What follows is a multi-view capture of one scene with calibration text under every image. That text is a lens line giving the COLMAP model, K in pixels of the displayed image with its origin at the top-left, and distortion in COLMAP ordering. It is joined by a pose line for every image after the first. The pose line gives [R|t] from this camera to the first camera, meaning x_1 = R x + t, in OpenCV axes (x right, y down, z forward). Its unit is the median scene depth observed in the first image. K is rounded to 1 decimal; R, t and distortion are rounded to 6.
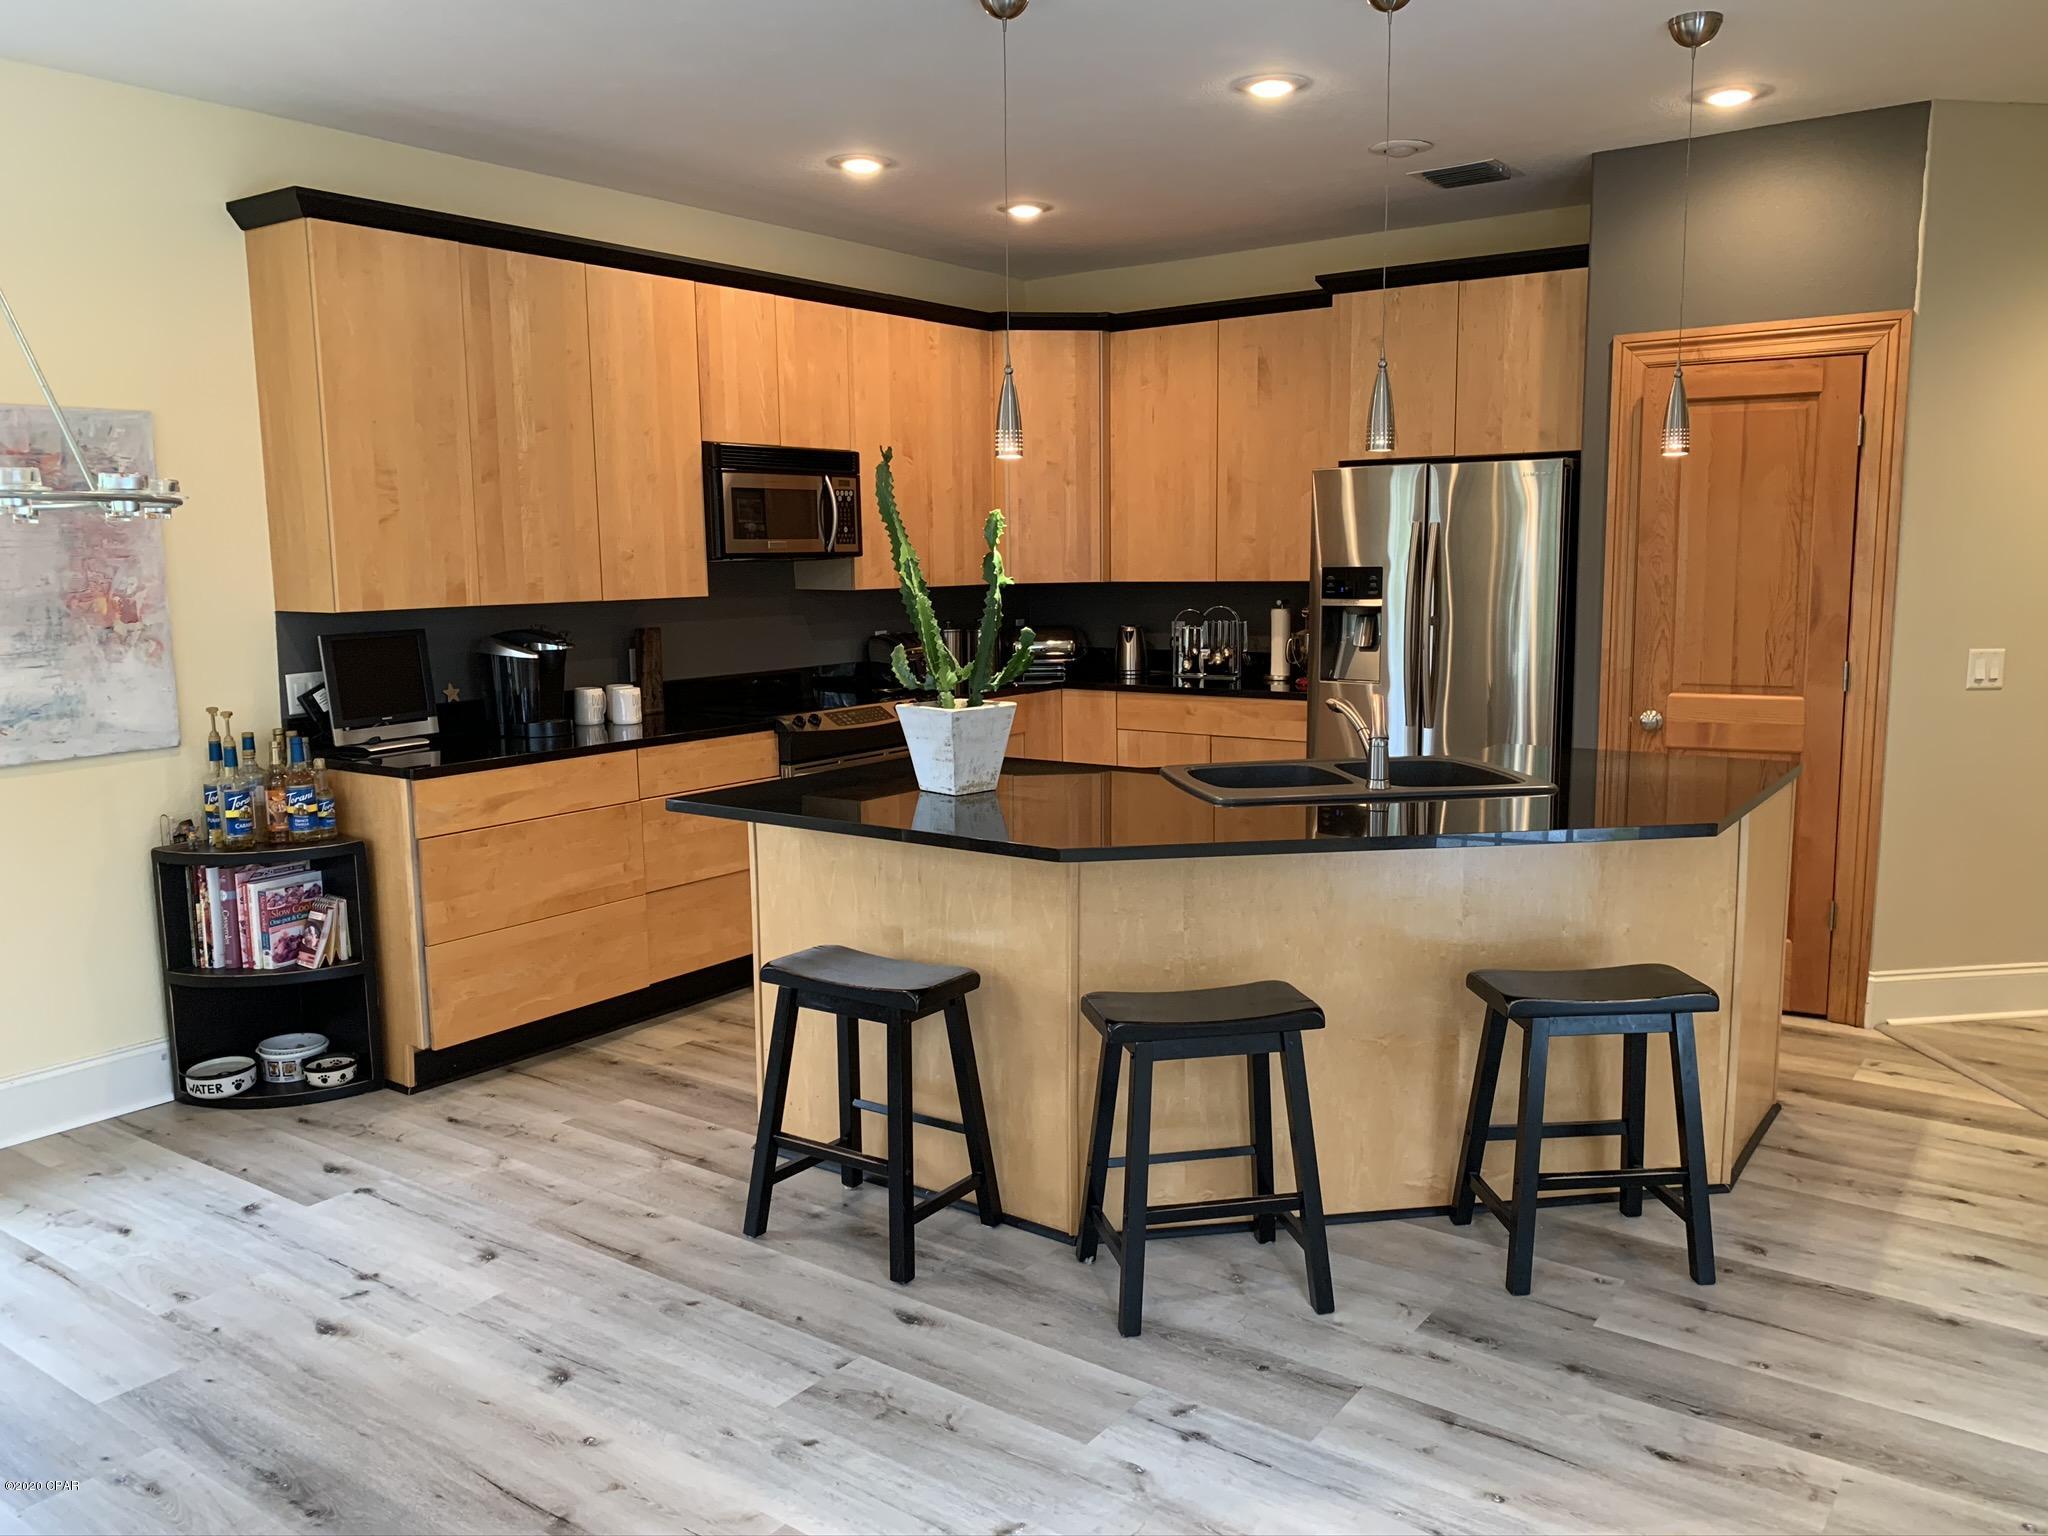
lens RADIAL K [[1560.9, 0, 1030.7], [0, 1560.9, 772.2], [0, 0, 1]] dist [0.022574, -0.013465]
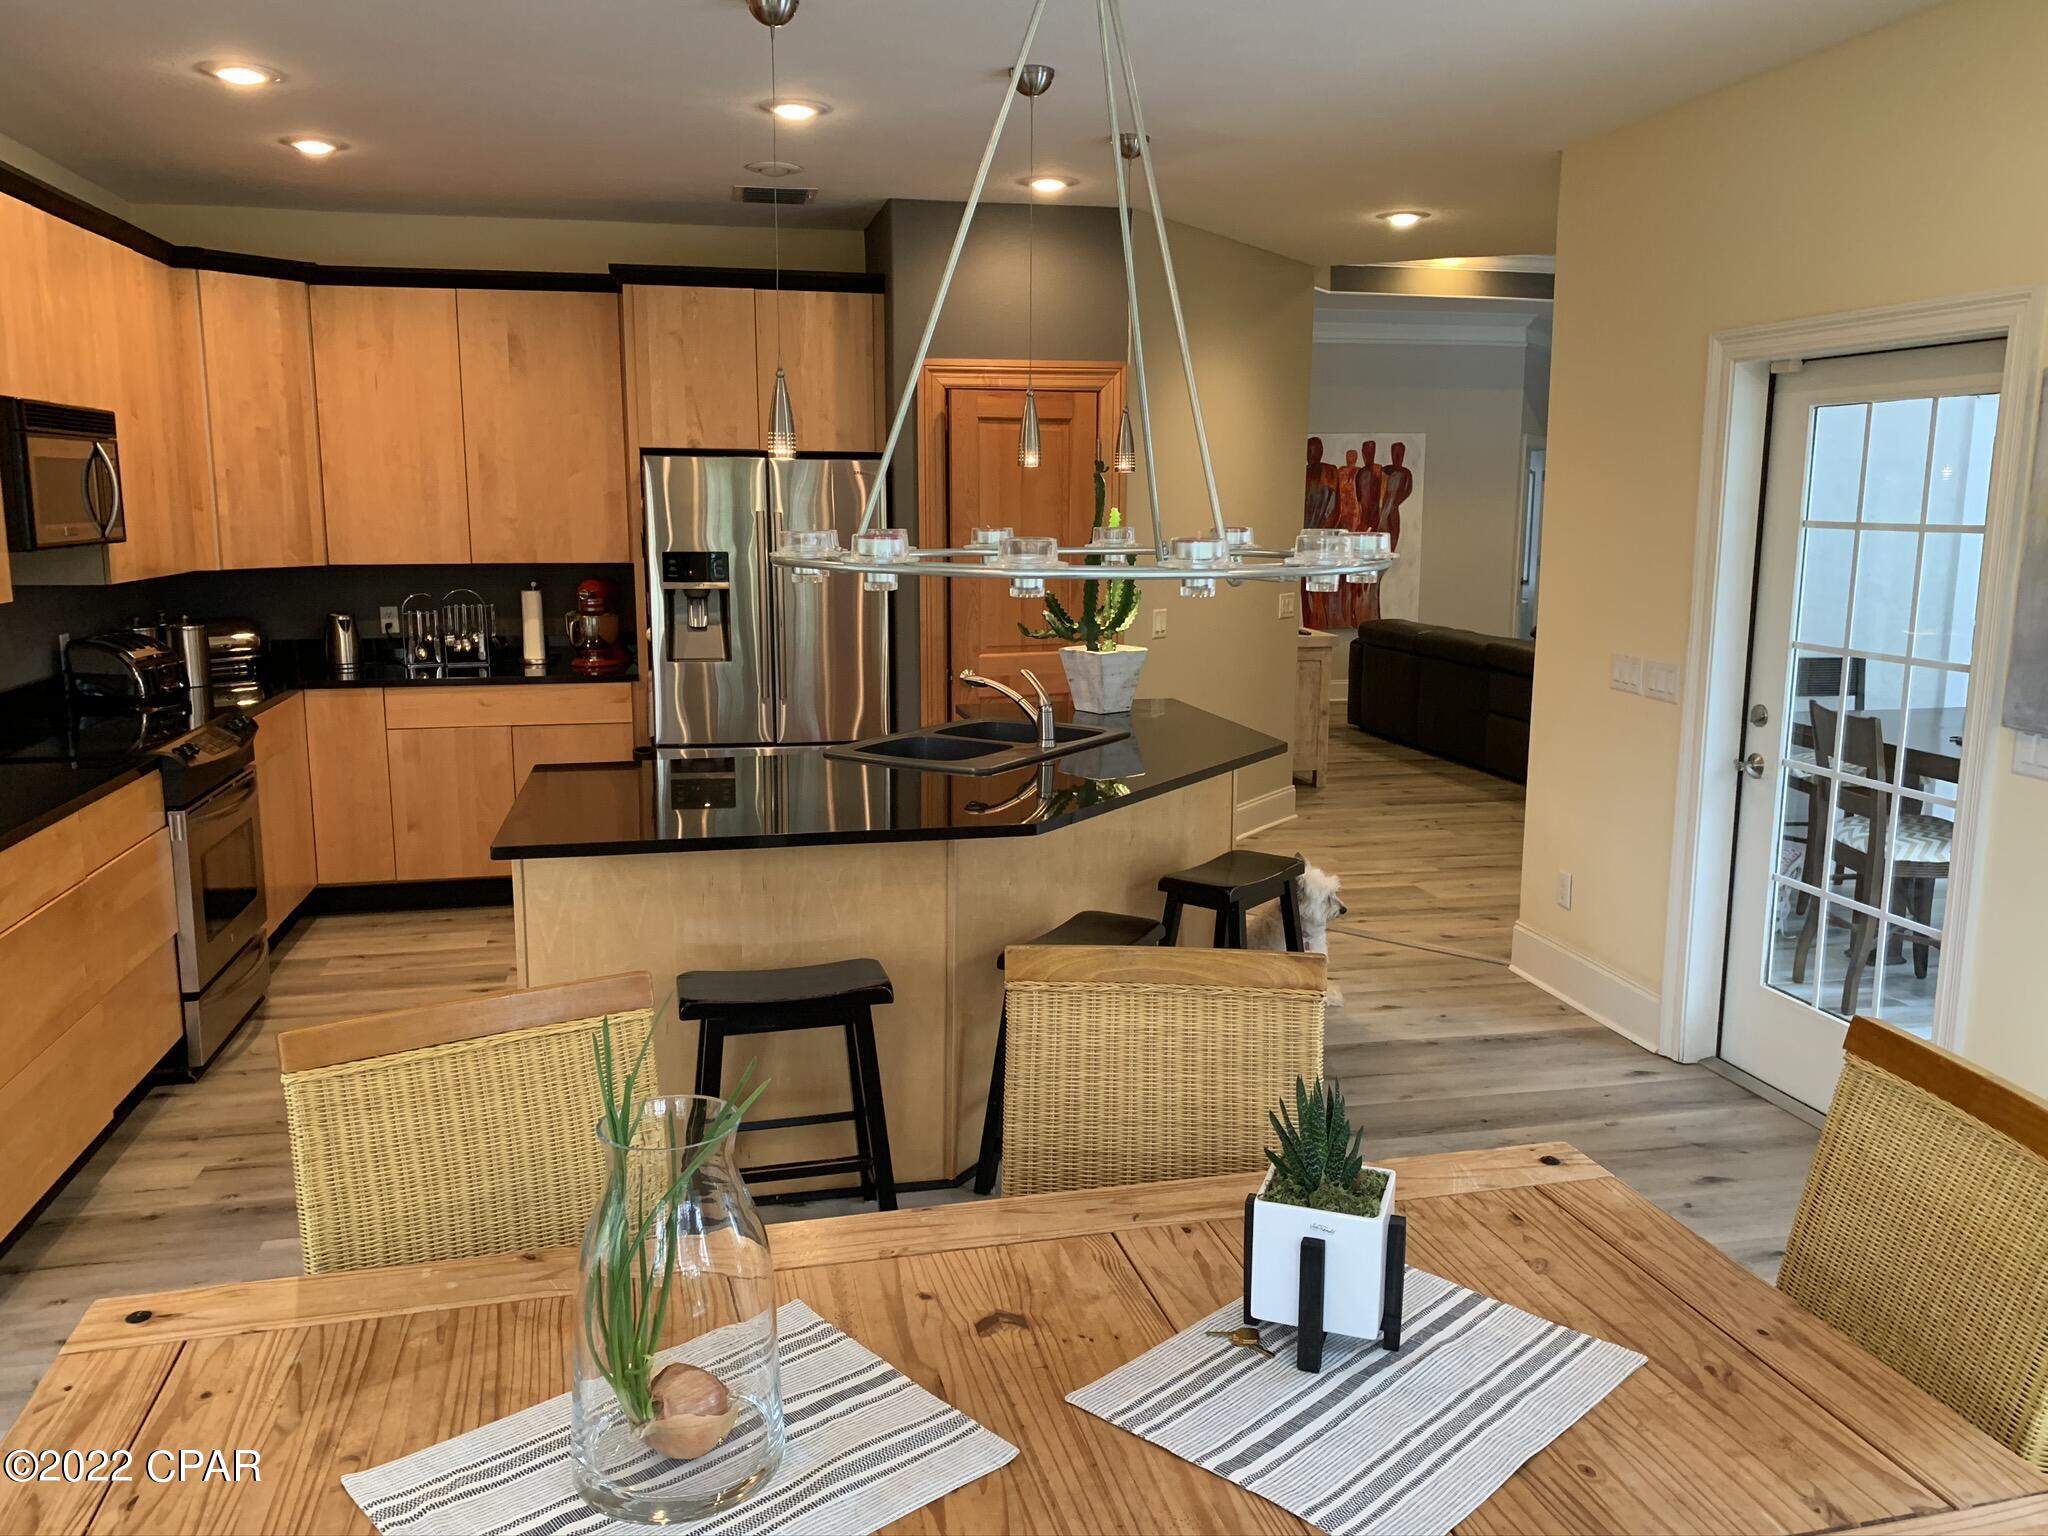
lens RADIAL K [[1560.9, 0, 1027.3], [0, 1560.9, 757.3], [0, 0, 1]] dist [0.022574, -0.013465]
pose [[0.664013, -0.108772, 0.739767, -0.568495], [0.095244, 0.993607, 0.060605, -0.047038], [-0.741630, 0.030216, 0.670128, 0.174079]]
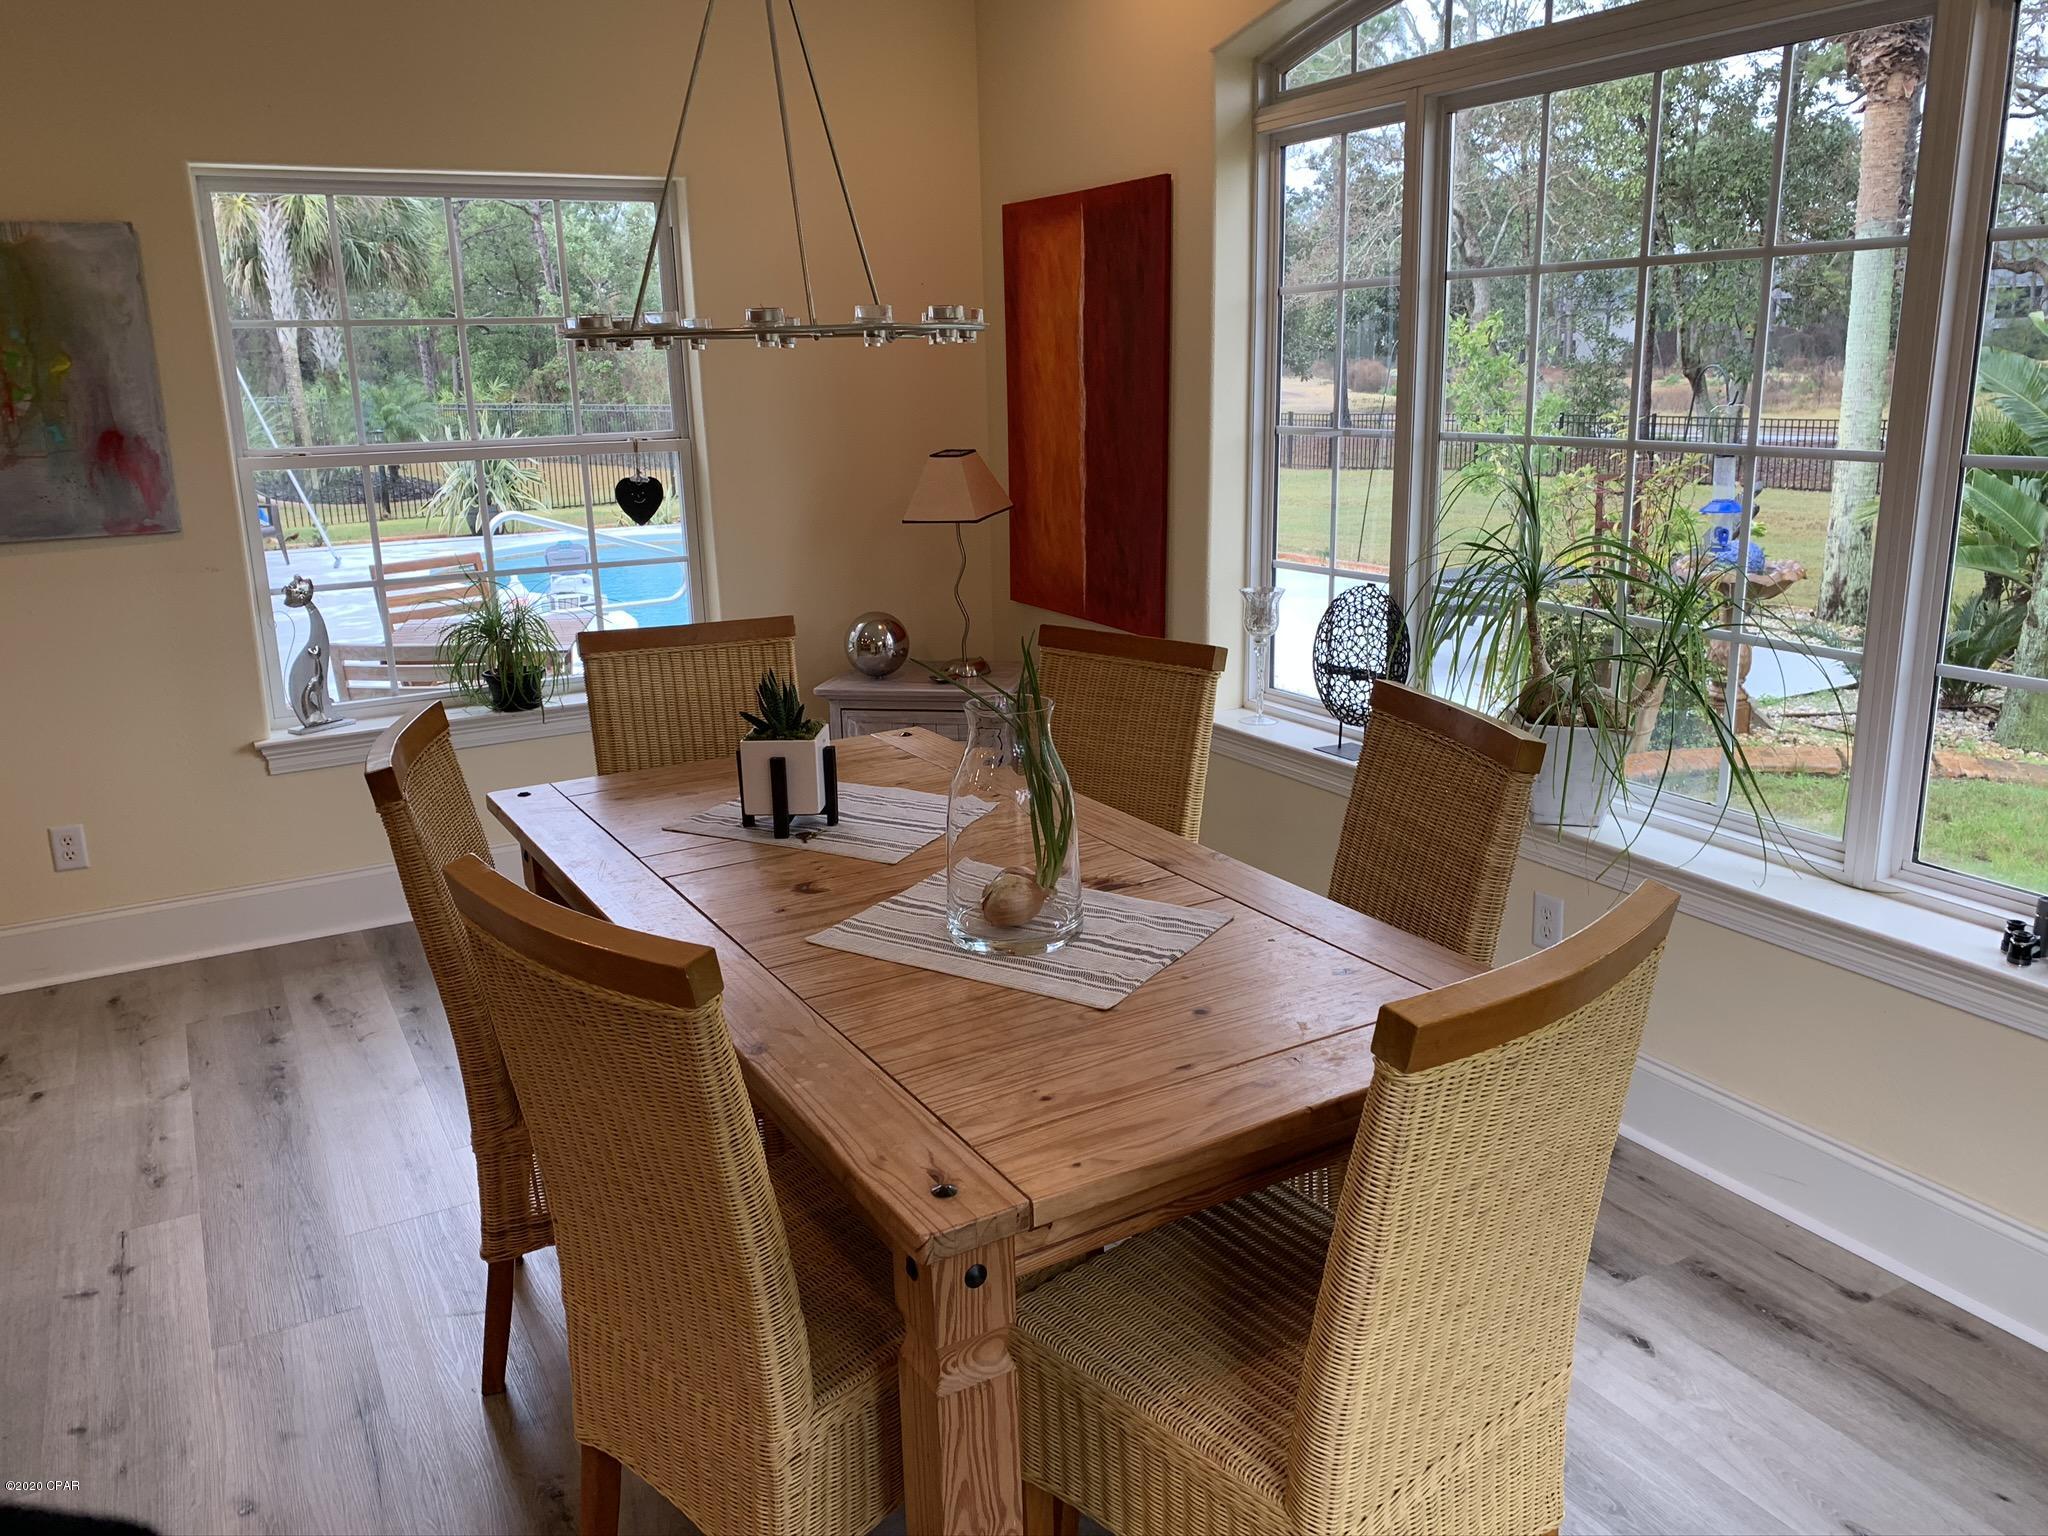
lens RADIAL K [[1560.9, 0, 1024.2], [0, 1560.9, 765.9], [0, 0, 1]] dist [0.022574, -0.013465]
pose [[-0.908940, -0.067304, 0.411458, -0.616901], [0.099563, 0.923293, 0.370968, -0.187734], [-0.404864, 0.378154, -0.832517, 1.455748]]
